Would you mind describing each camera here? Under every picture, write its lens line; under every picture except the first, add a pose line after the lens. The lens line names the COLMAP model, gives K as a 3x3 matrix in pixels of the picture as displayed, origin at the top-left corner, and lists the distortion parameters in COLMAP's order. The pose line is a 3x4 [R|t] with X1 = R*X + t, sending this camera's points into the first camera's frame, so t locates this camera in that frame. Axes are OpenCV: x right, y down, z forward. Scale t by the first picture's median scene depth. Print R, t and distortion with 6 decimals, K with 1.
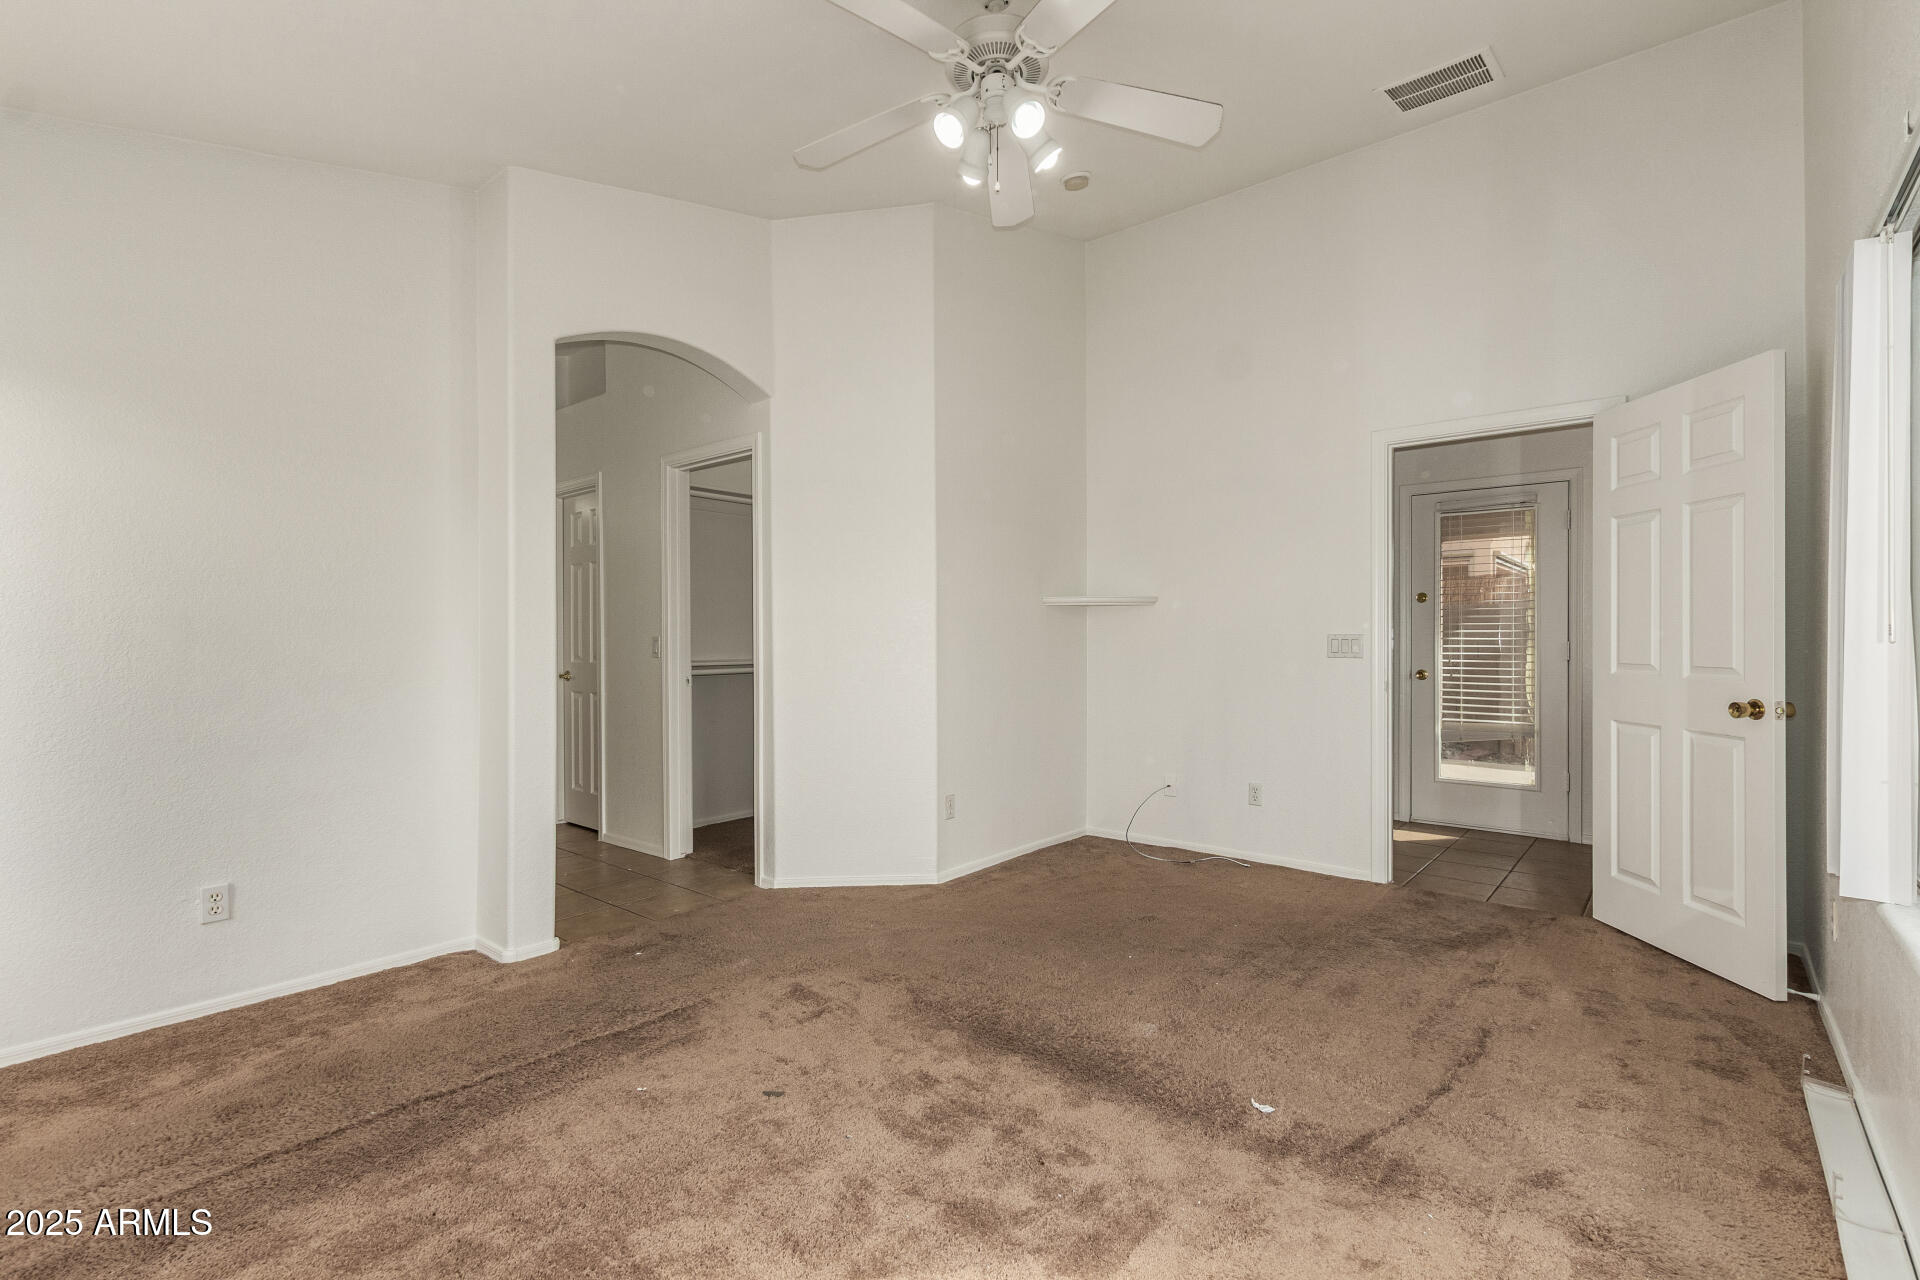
lens RADIAL K [[885.2, 0, 959.2], [0, 885.2, 633.6], [0, 0, 1]] dist [0.002445, -0.001400]
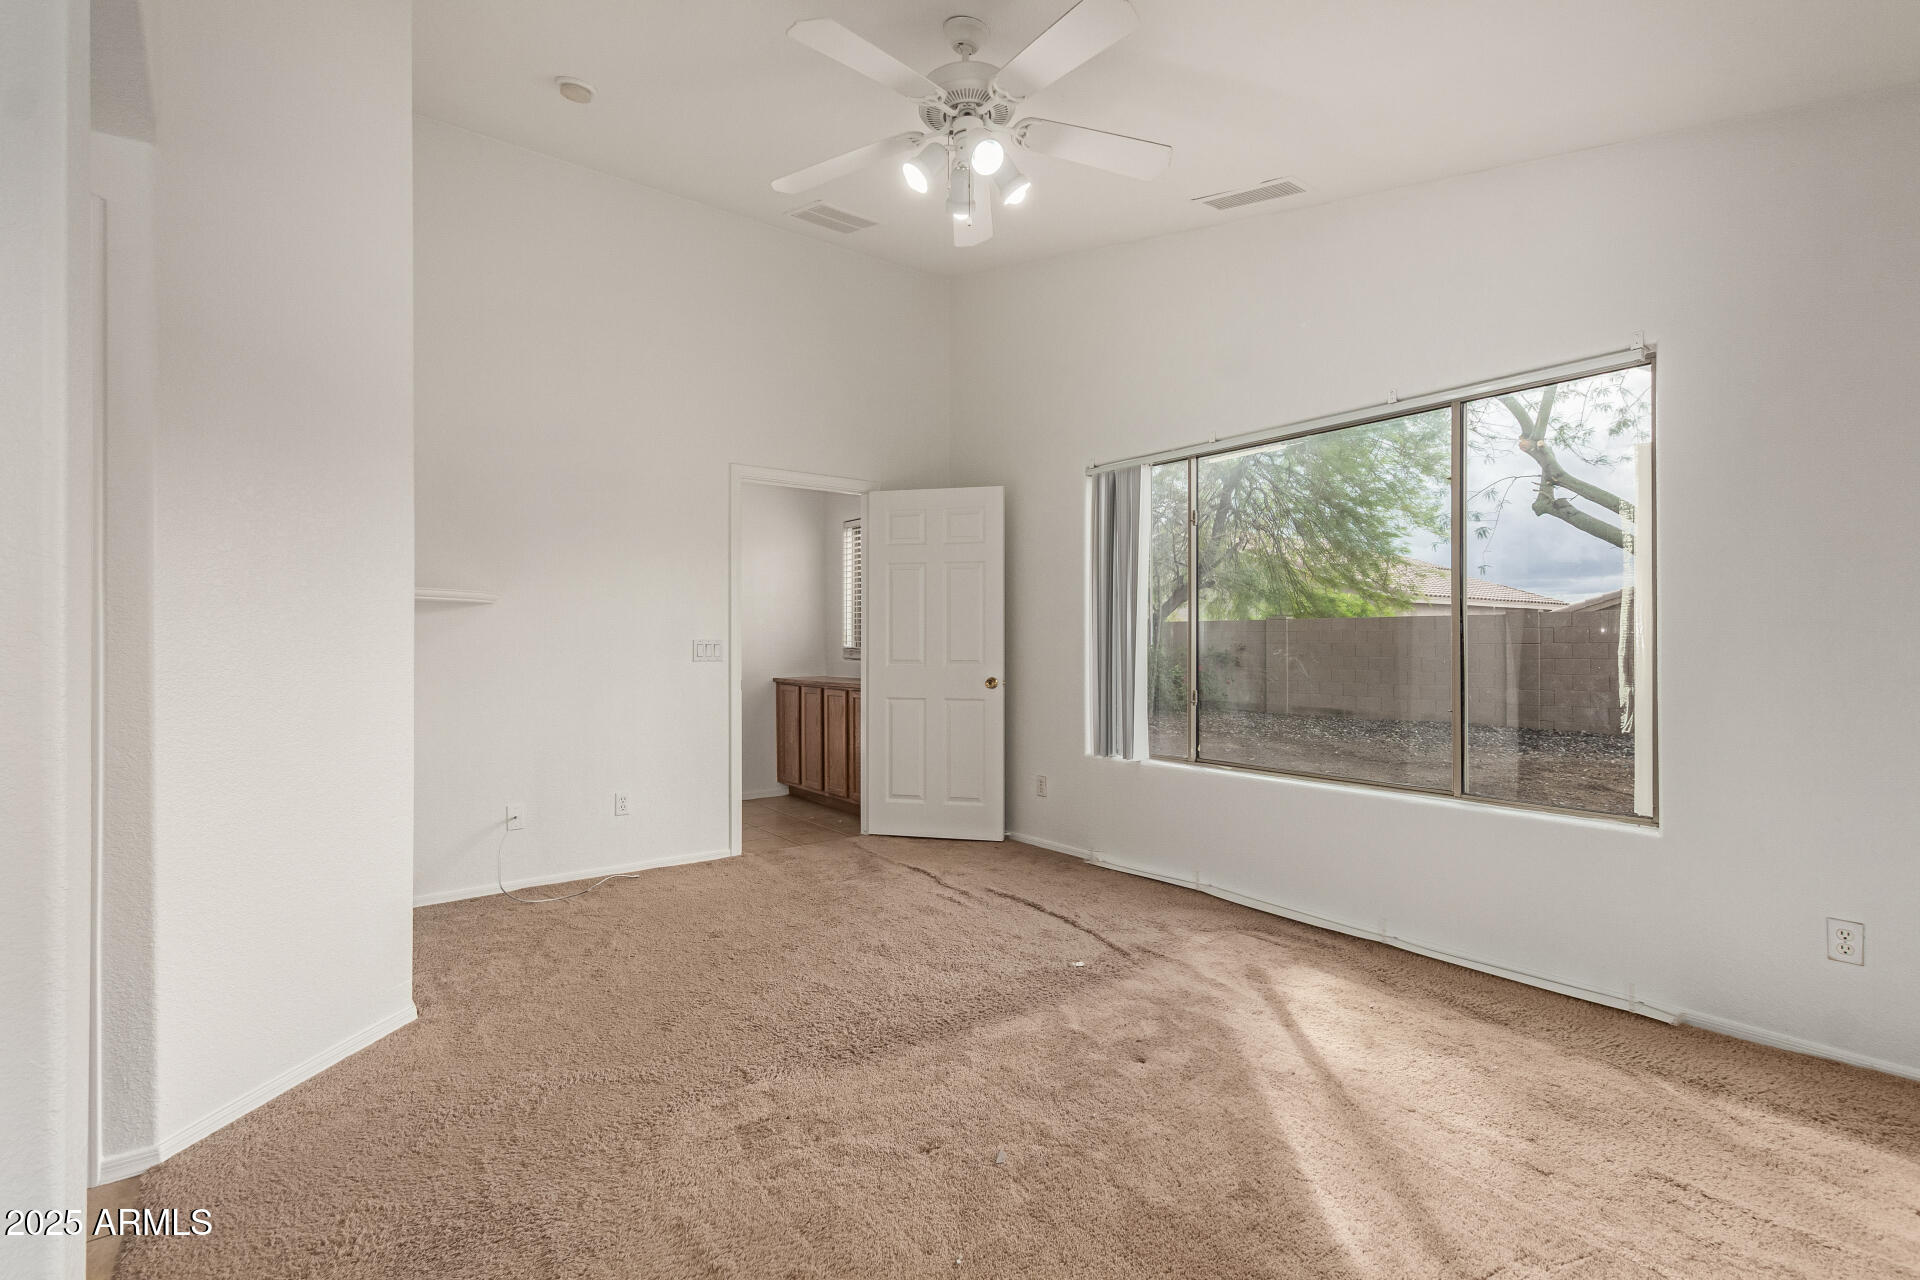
lens RADIAL K [[885.1, 0, 970.5], [0, 885.1, 637.7], [0, 0, 1]] dist [0.001094, -0.000157]
pose [[0.215827, 0.000790, 0.976431, -0.819629], [0.001880, 0.999997, -0.001225, -0.003963], [-0.976430, 0.002100, 0.215825, 0.619988]]
